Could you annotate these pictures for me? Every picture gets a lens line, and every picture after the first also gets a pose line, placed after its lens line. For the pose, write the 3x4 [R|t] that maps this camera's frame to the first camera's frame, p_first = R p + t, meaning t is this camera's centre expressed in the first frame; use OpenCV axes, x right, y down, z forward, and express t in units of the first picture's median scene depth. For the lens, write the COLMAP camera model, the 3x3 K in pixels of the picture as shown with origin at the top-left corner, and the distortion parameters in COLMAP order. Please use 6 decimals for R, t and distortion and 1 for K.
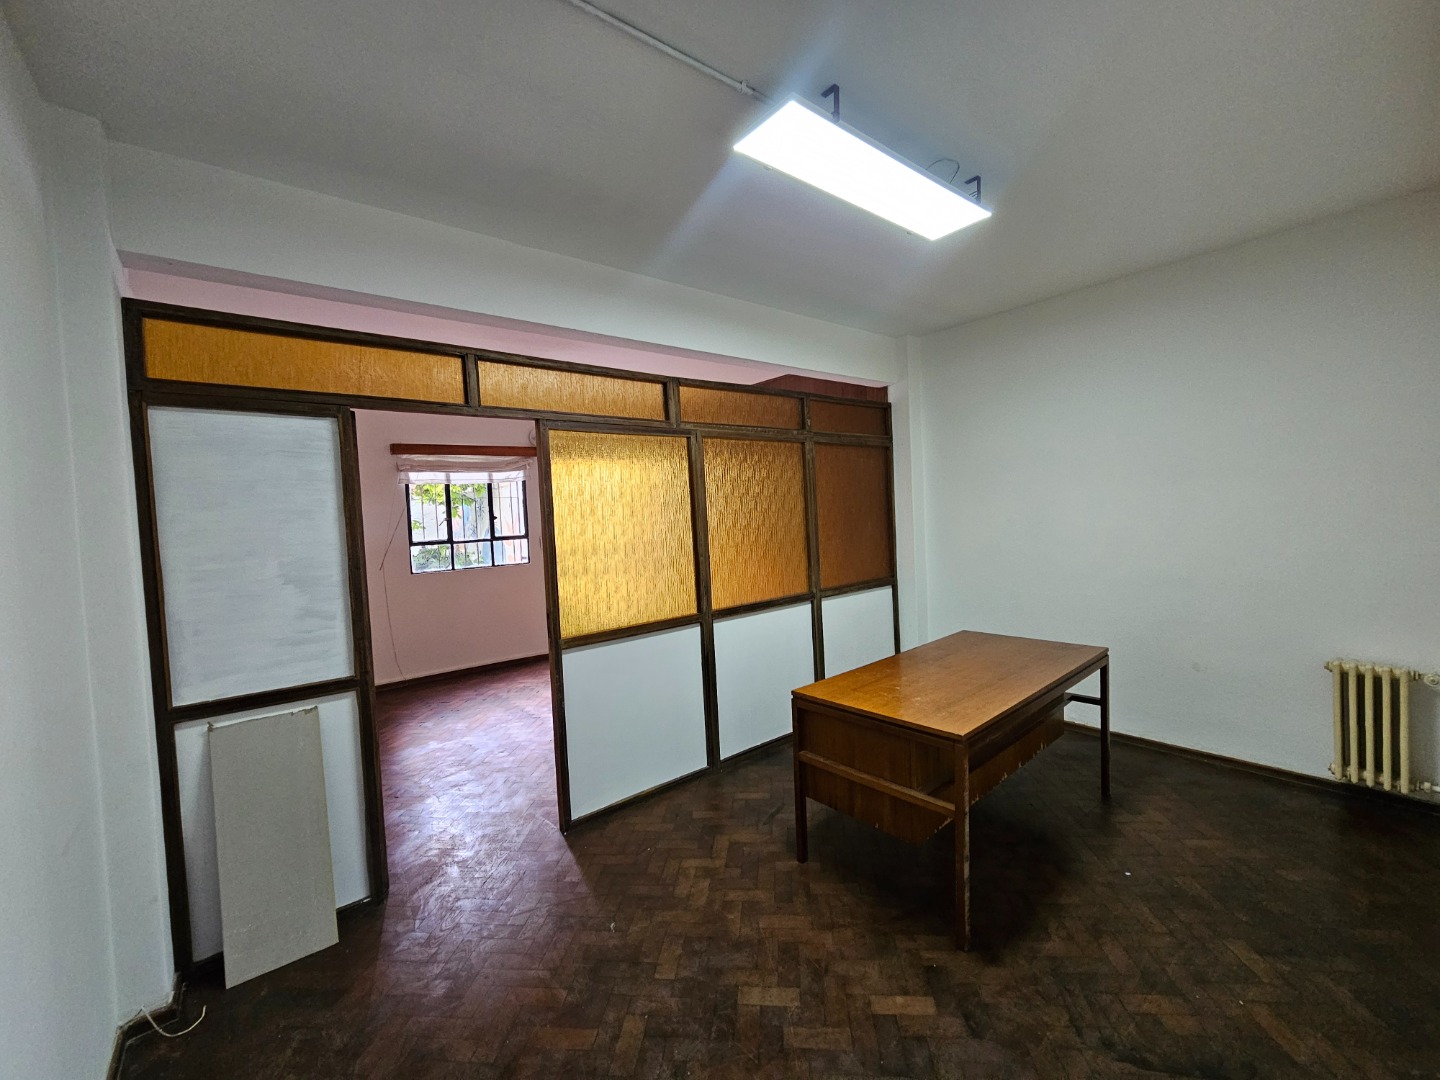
lens RADIAL K [[589.0, 0, 725.5], [0, 589.0, 529.9], [0, 0, 1]] dist [-0.000578, 0.000132]
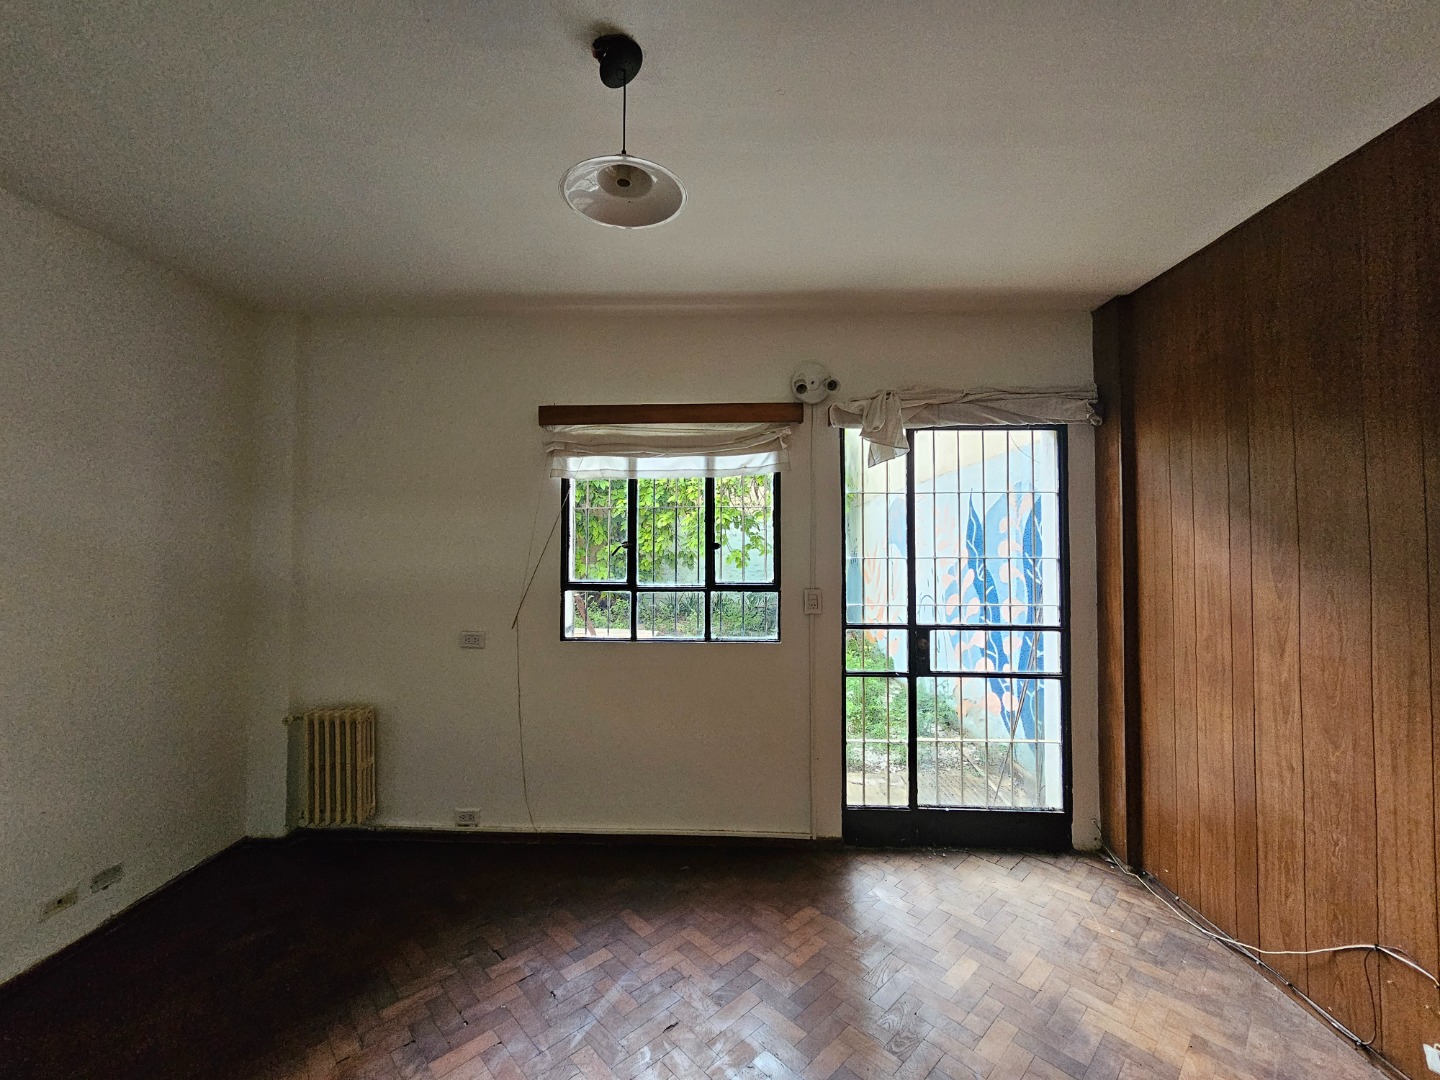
lens RADIAL K [[589.0, 0, 718.6], [0, 589.0, 532.5], [0, 0, 1]] dist [-0.000578, 0.000132]
pose [[0.752738, 0.035394, -0.657368, -0.058278], [-0.058545, 0.998196, -0.013294, -0.026333], [0.655712, 0.048492, 0.753452, 0.641445]]
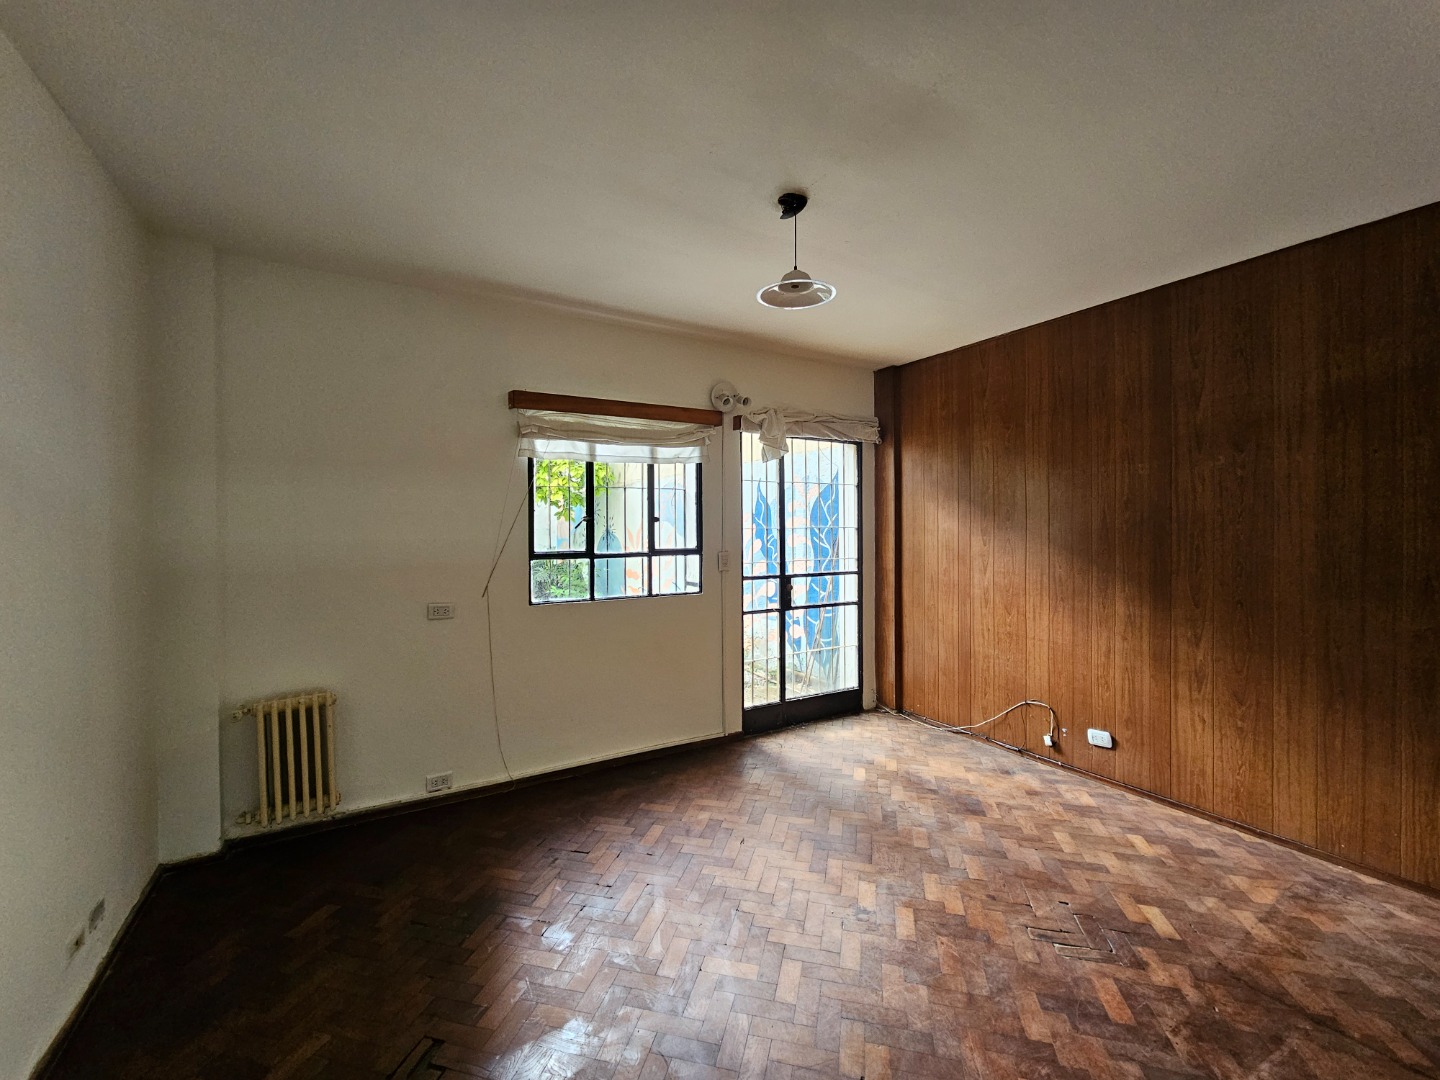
lens RADIAL K [[589.0, 0, 715.8], [0, 589.0, 534.5], [0, 0, 1]] dist [-0.000578, 0.000132]
pose [[0.986967, 0.045953, -0.154224, -0.239103], [-0.047941, 0.998808, -0.009195, -0.001774], [0.153618, 0.016468, 0.987993, 0.402520]]
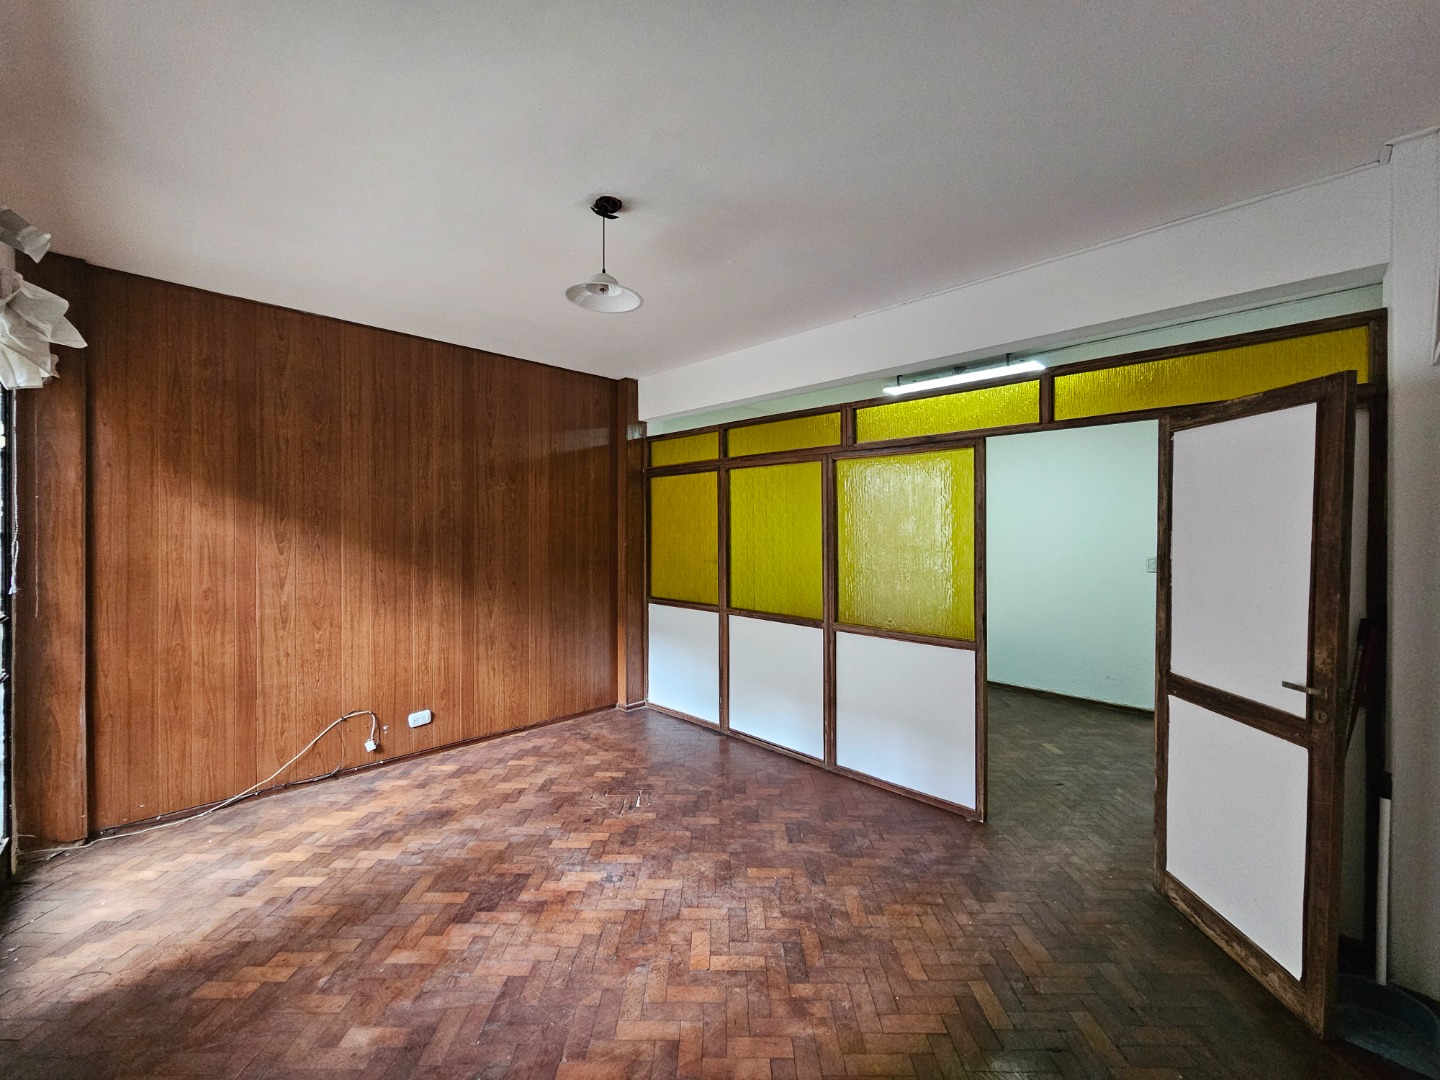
lens RADIAL K [[589.0, 0, 722.9], [0, 589.0, 532.7], [0, 0, 1]] dist [-0.000578, 0.000132]
pose [[-0.090078, 0.044979, 0.994918, -0.639358], [0.032428, 0.998582, -0.042209, 0.006877], [-0.995407, 0.028461, -0.091409, 0.754671]]
